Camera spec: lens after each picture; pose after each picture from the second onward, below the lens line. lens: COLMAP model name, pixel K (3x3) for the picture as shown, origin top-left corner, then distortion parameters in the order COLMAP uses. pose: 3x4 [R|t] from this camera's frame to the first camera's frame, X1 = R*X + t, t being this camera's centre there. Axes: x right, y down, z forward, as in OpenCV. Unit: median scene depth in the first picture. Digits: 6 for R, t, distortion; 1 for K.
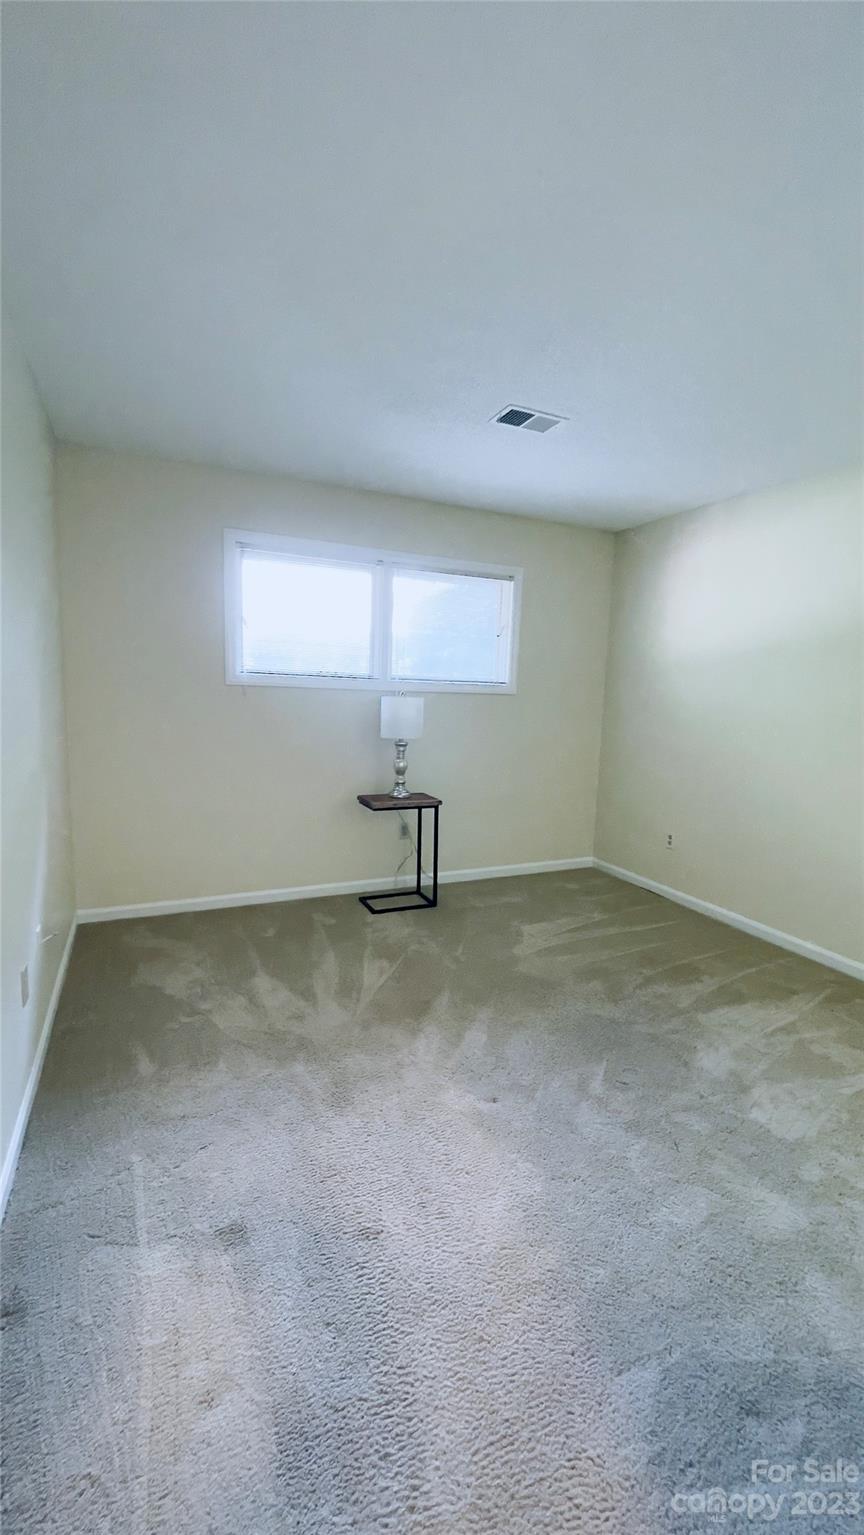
lens RADIAL K [[629.4, 0, 434.0], [0, 629.4, 779.4], [0, 0, 1]] dist [-0.003247, -0.000198]
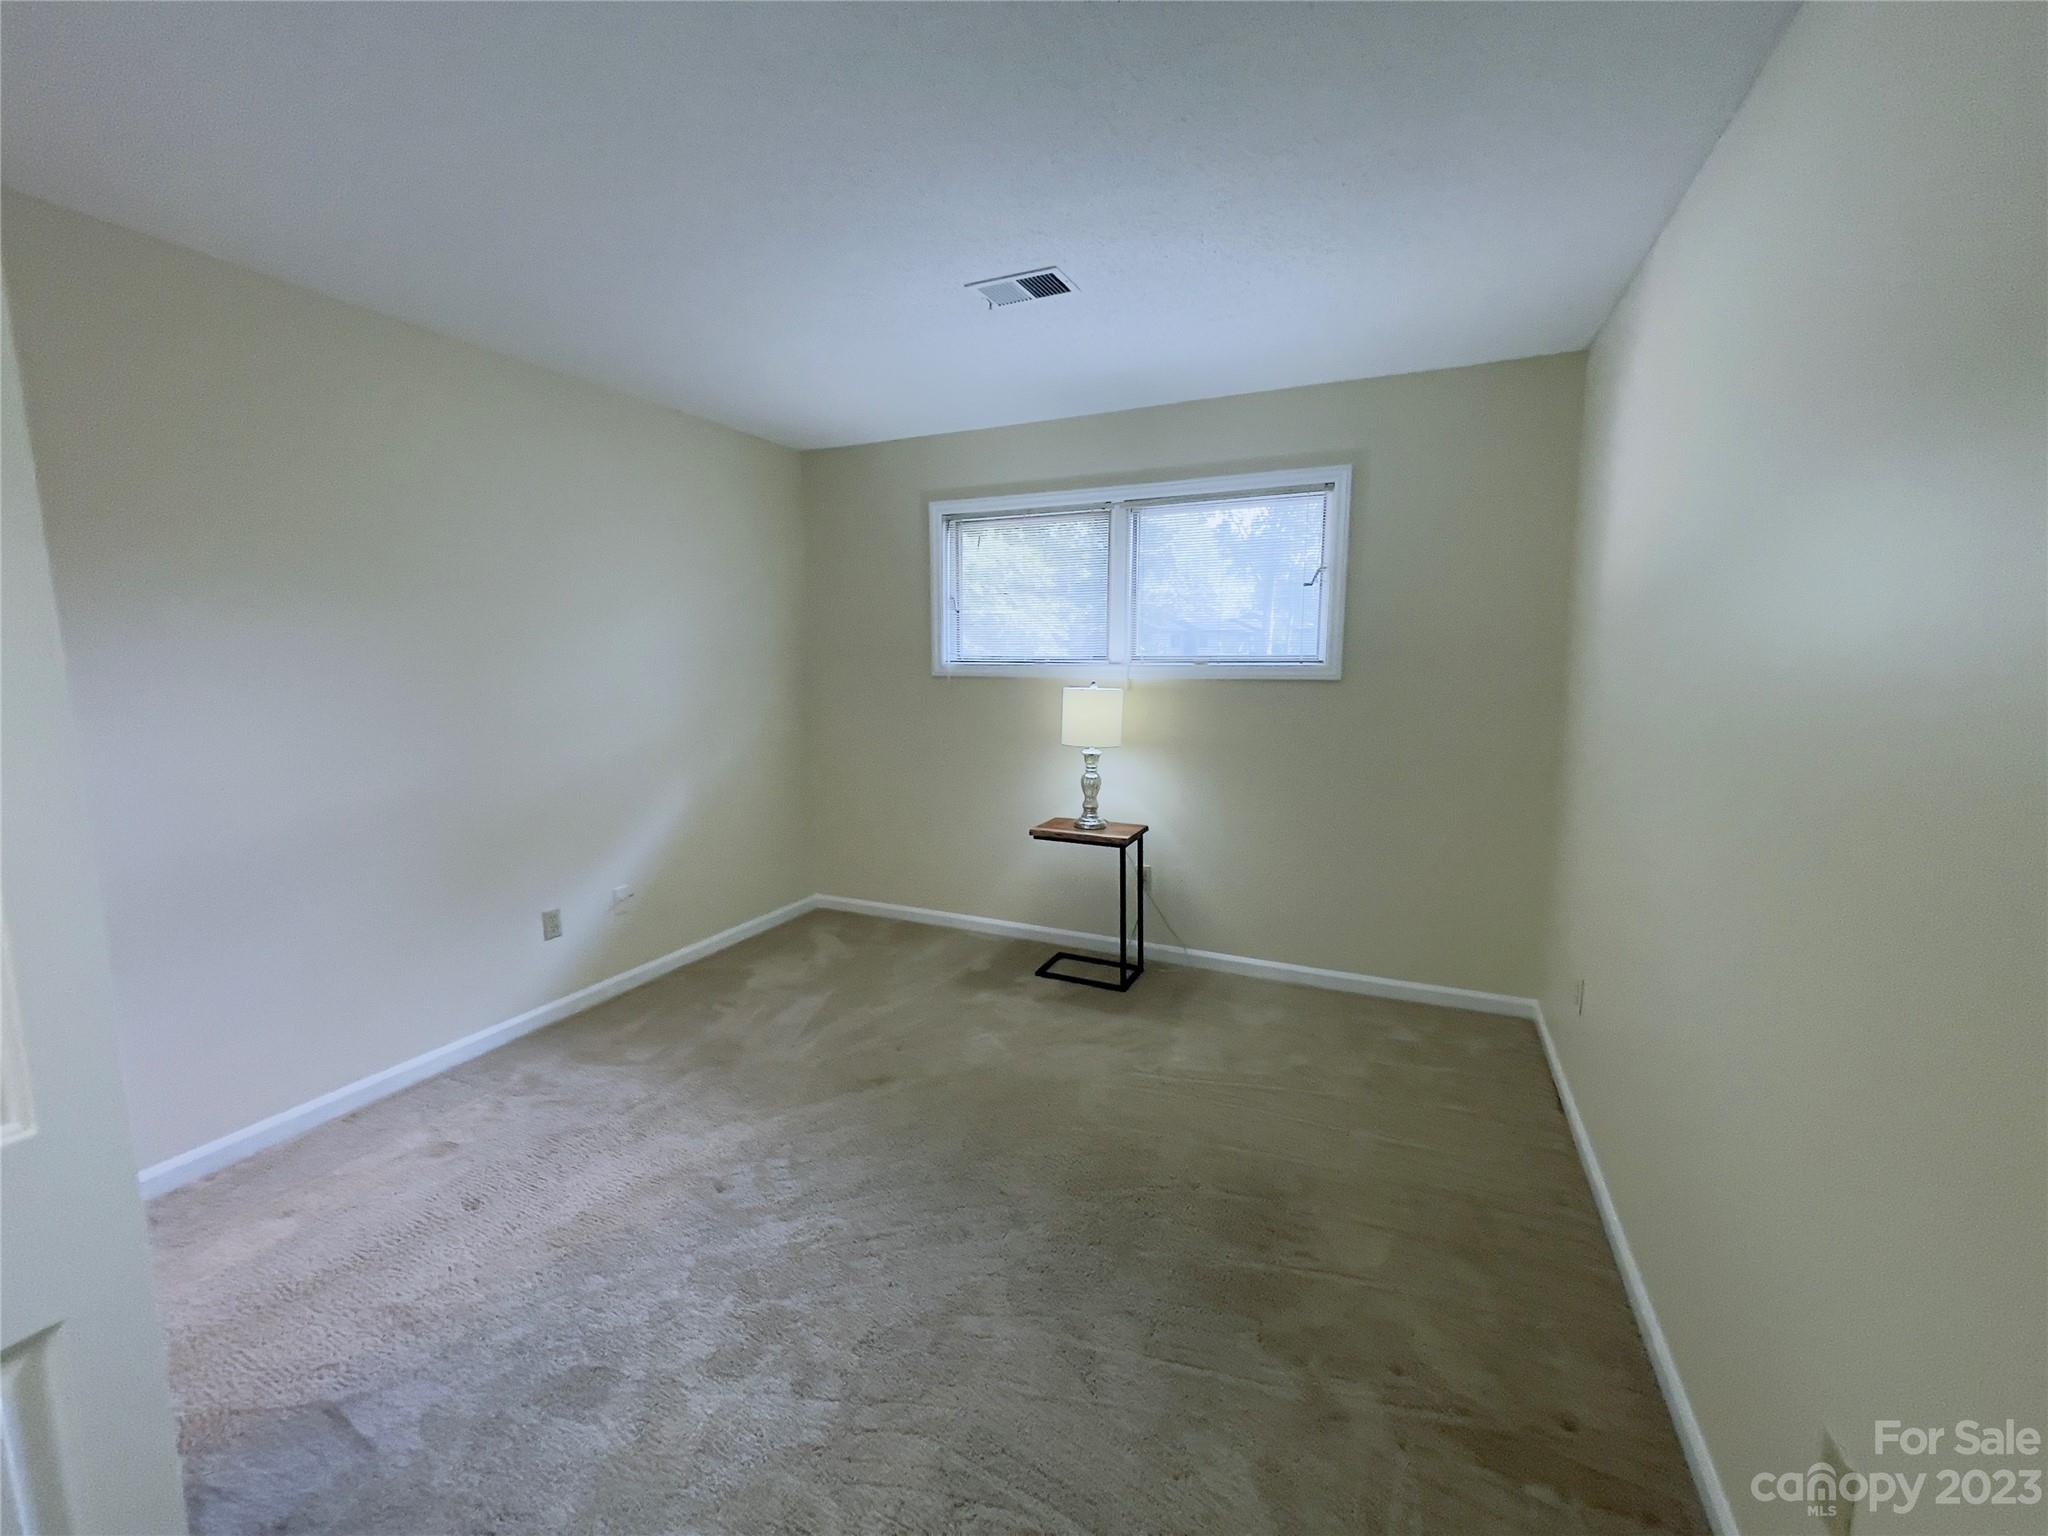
lens RADIAL K [[818.2, 0, 1024.5], [0, 818.2, 758.6], [0, 0, 1]] dist [0.000607, 0.000003]
pose [[0.646131, 0.054071, -0.761309, 0.612155], [-0.085100, 0.996371, -0.001460, -0.039947], [0.758468, 0.065731, 0.648387, 0.327090]]
